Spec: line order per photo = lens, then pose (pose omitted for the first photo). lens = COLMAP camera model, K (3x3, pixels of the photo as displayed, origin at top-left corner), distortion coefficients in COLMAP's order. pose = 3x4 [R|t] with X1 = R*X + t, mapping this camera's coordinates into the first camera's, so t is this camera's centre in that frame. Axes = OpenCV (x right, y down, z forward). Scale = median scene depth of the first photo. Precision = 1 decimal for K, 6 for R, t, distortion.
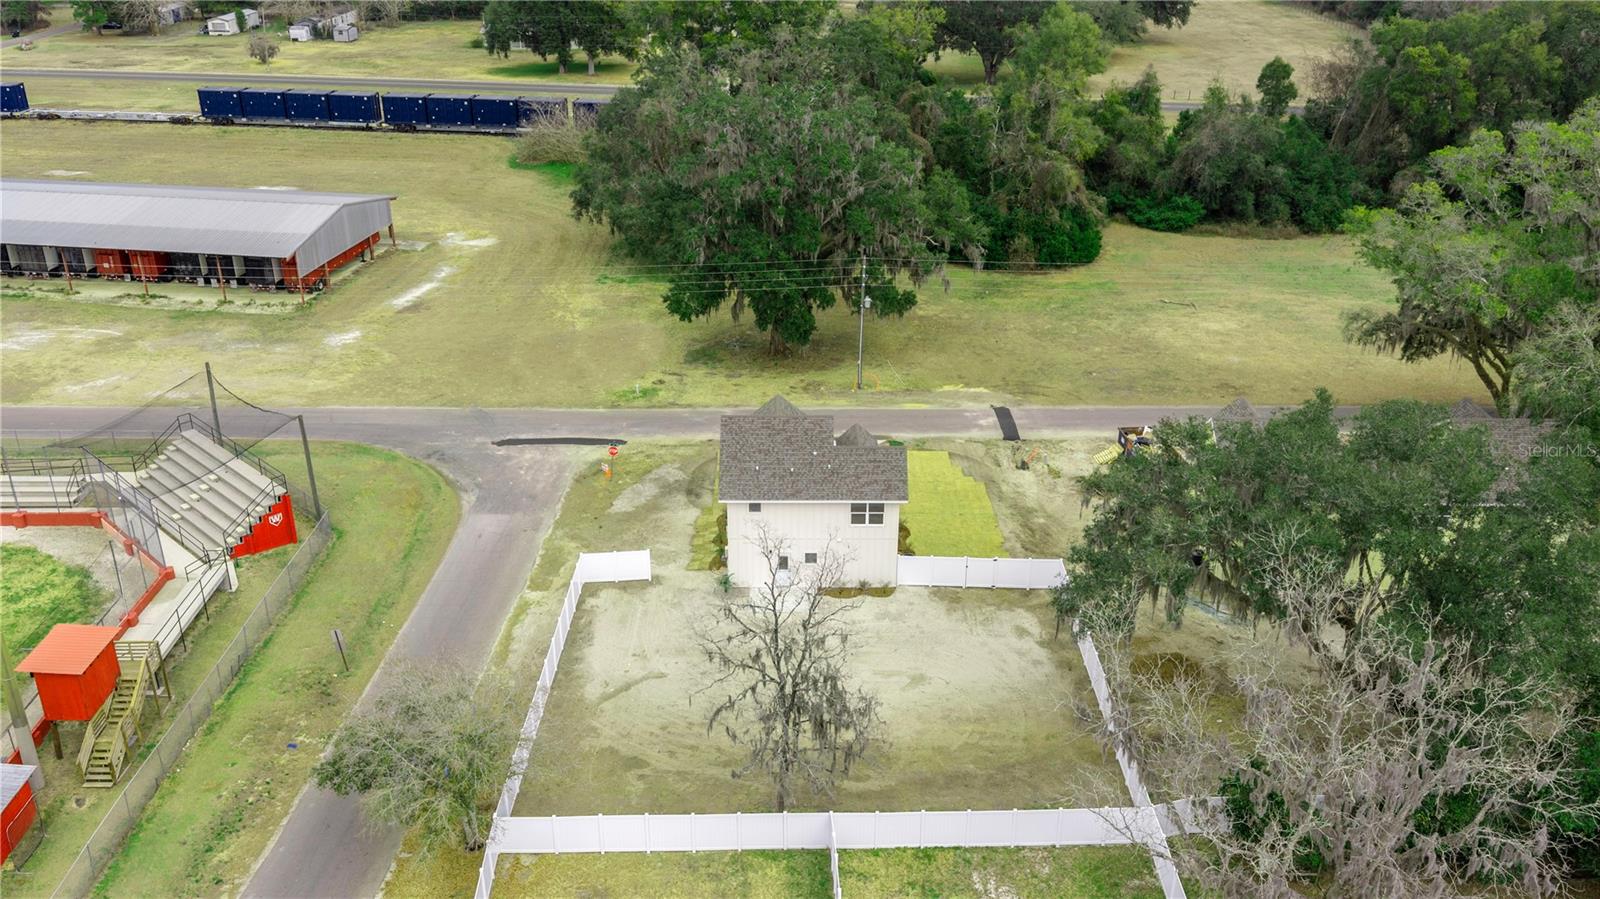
lens RADIAL K [[1320.1, 0, 800.0], [0, 1320.1, 449.5], [0, 0, 1]] dist [0.009567, -0.005045]
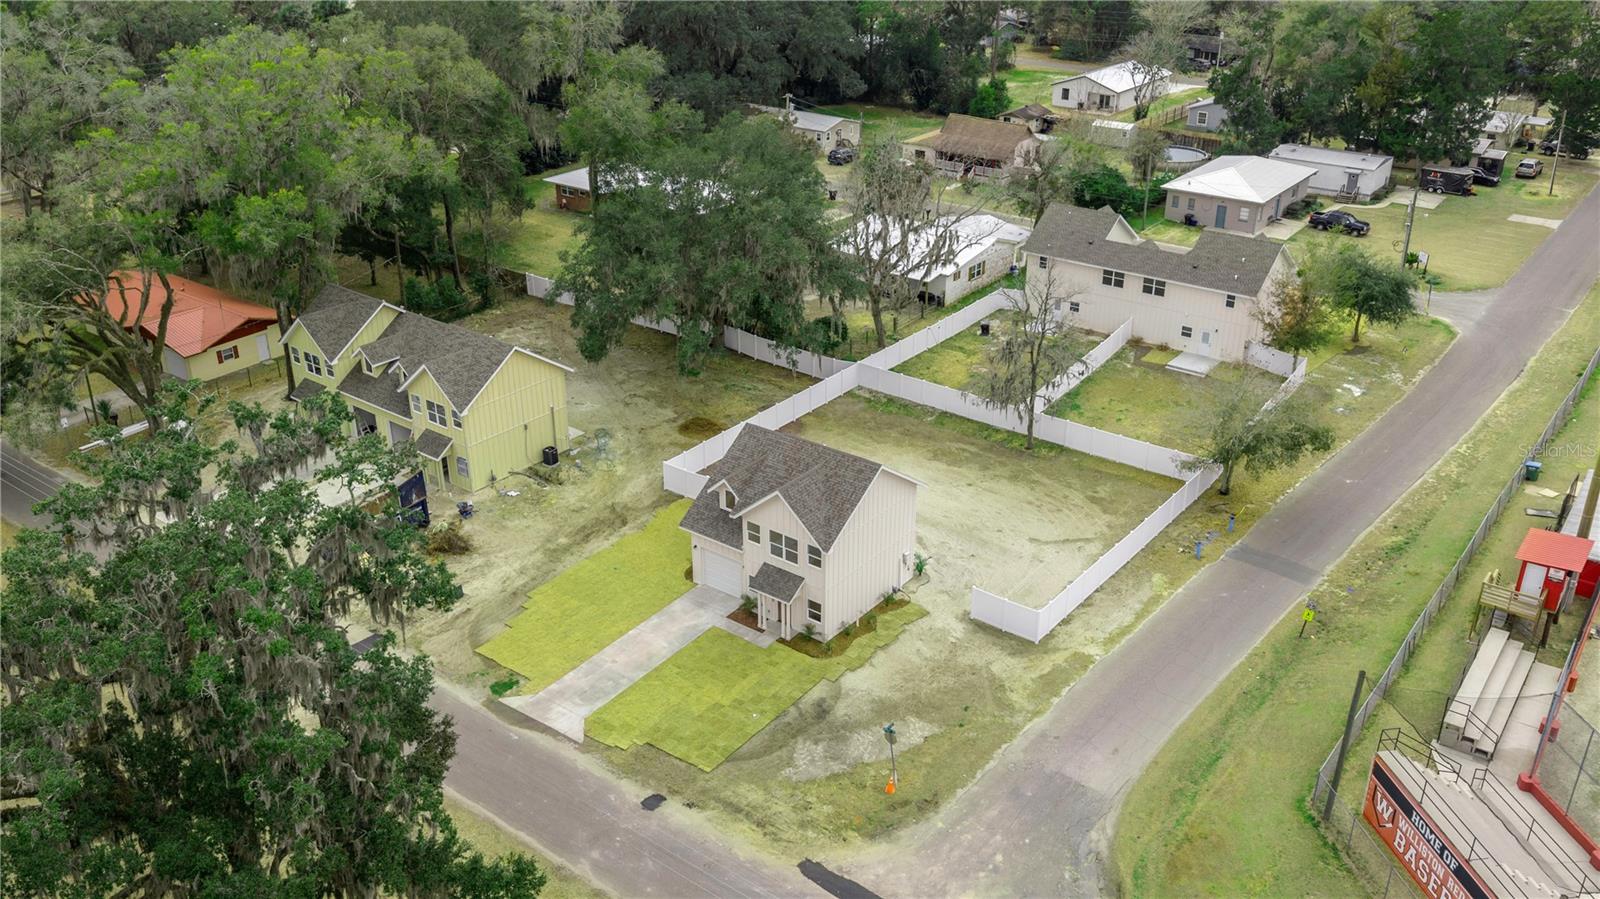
lens RADIAL K [[1320.1, 0, 800.0], [0, 1320.1, 449.5], [0, 0, 1]] dist [0.009567, -0.005045]
pose [[-0.790248, -0.266668, 0.551721, -0.534141], [0.254661, 0.676002, 0.691498, -0.702698], [-0.557365, 0.686957, -0.466299, 1.514945]]
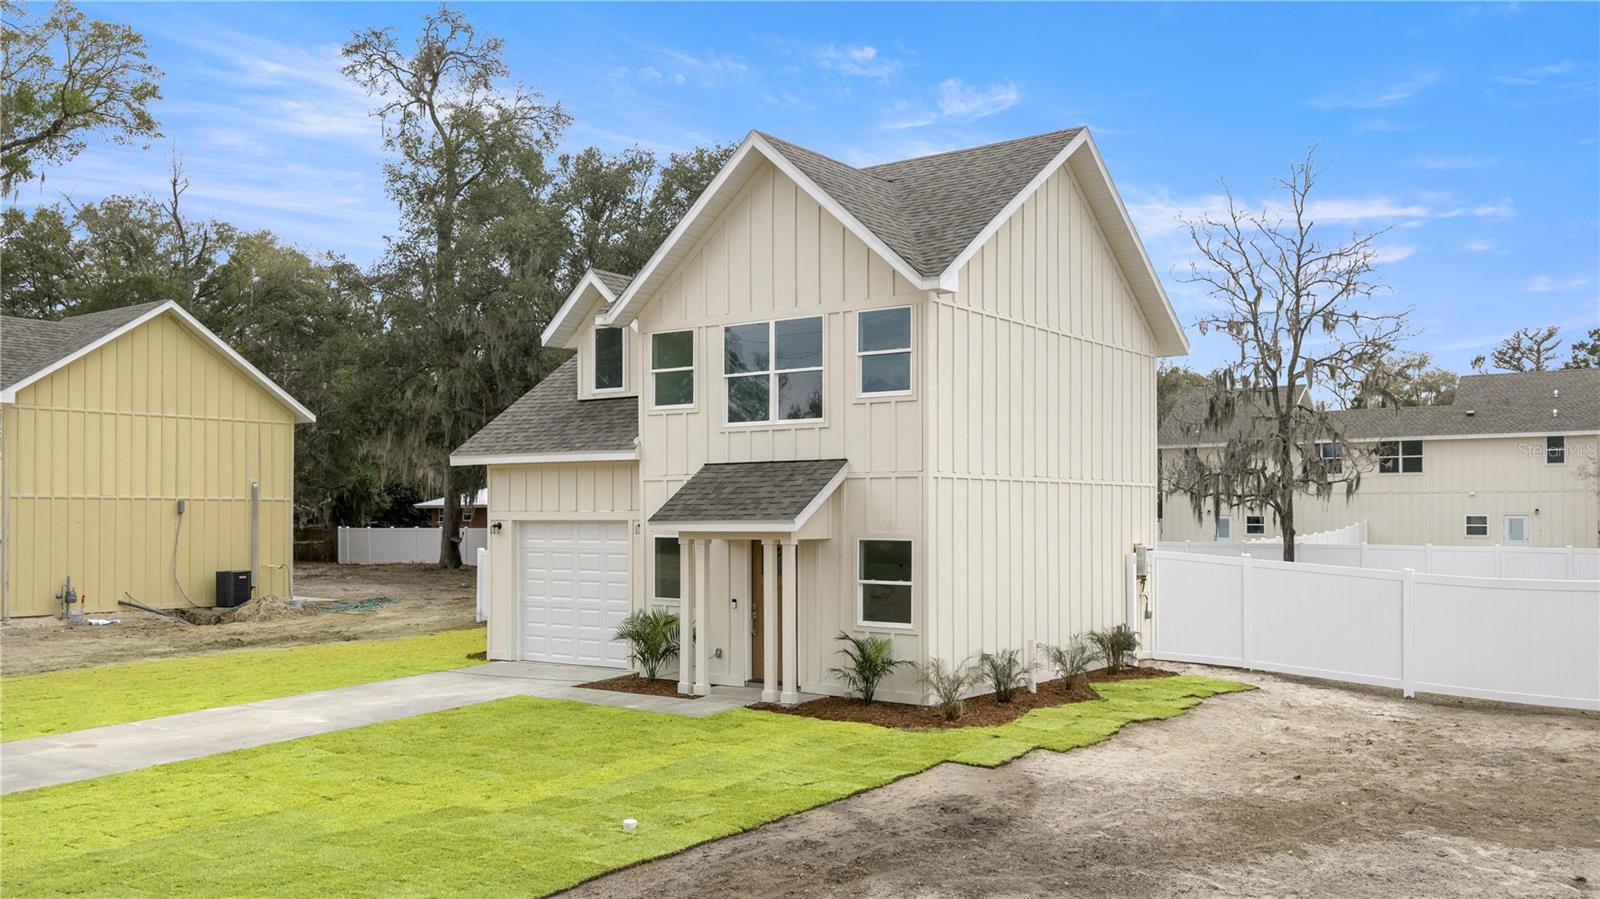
lens RADIAL K [[1356.0, 0, 803.2], [0, 1356.0, 495.0], [0, 0, 1]] dist [0.007343, 0.000417]
pose [[-0.805380, 0.005084, 0.592737, -0.197643], [0.249403, 0.910050, 0.331070, -0.078073], [-0.537737, 0.414468, -0.734204, 1.345522]]
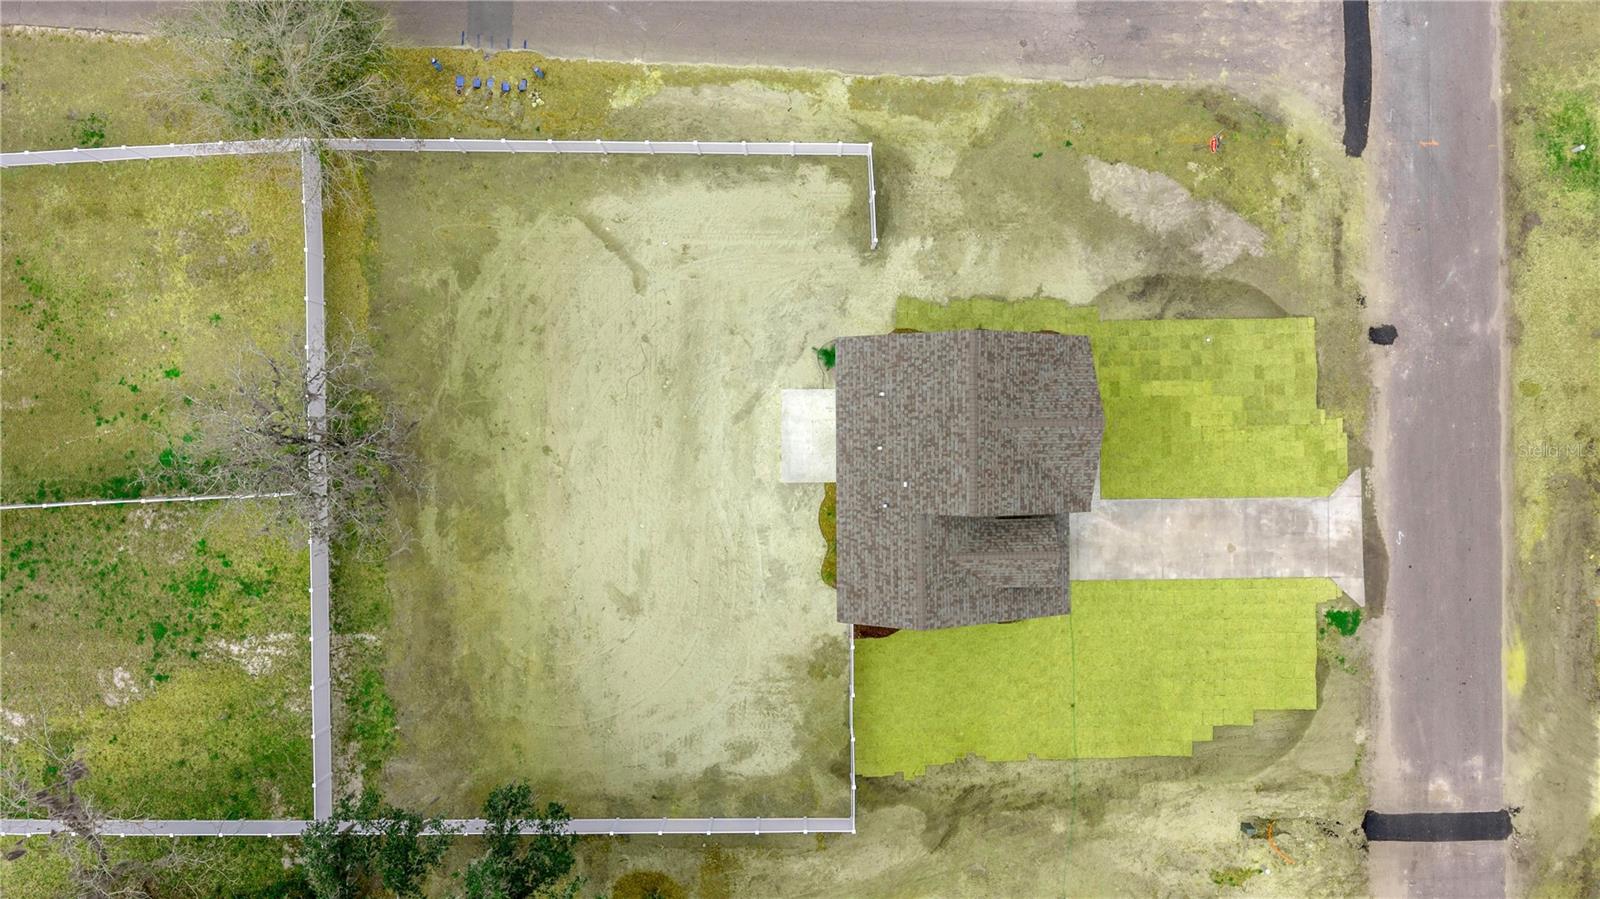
lens RADIAL K [[1320.1, 0, 800.0], [0, 1320.1, 449.5], [0, 0, 1]] dist [0.009567, -0.005045]
pose [[0.002517, 0.999997, 0.000744, -0.005739], [-0.423033, 0.000390, 0.906114, -0.564065], [0.906111, -0.002595, 0.423033, 0.706543]]
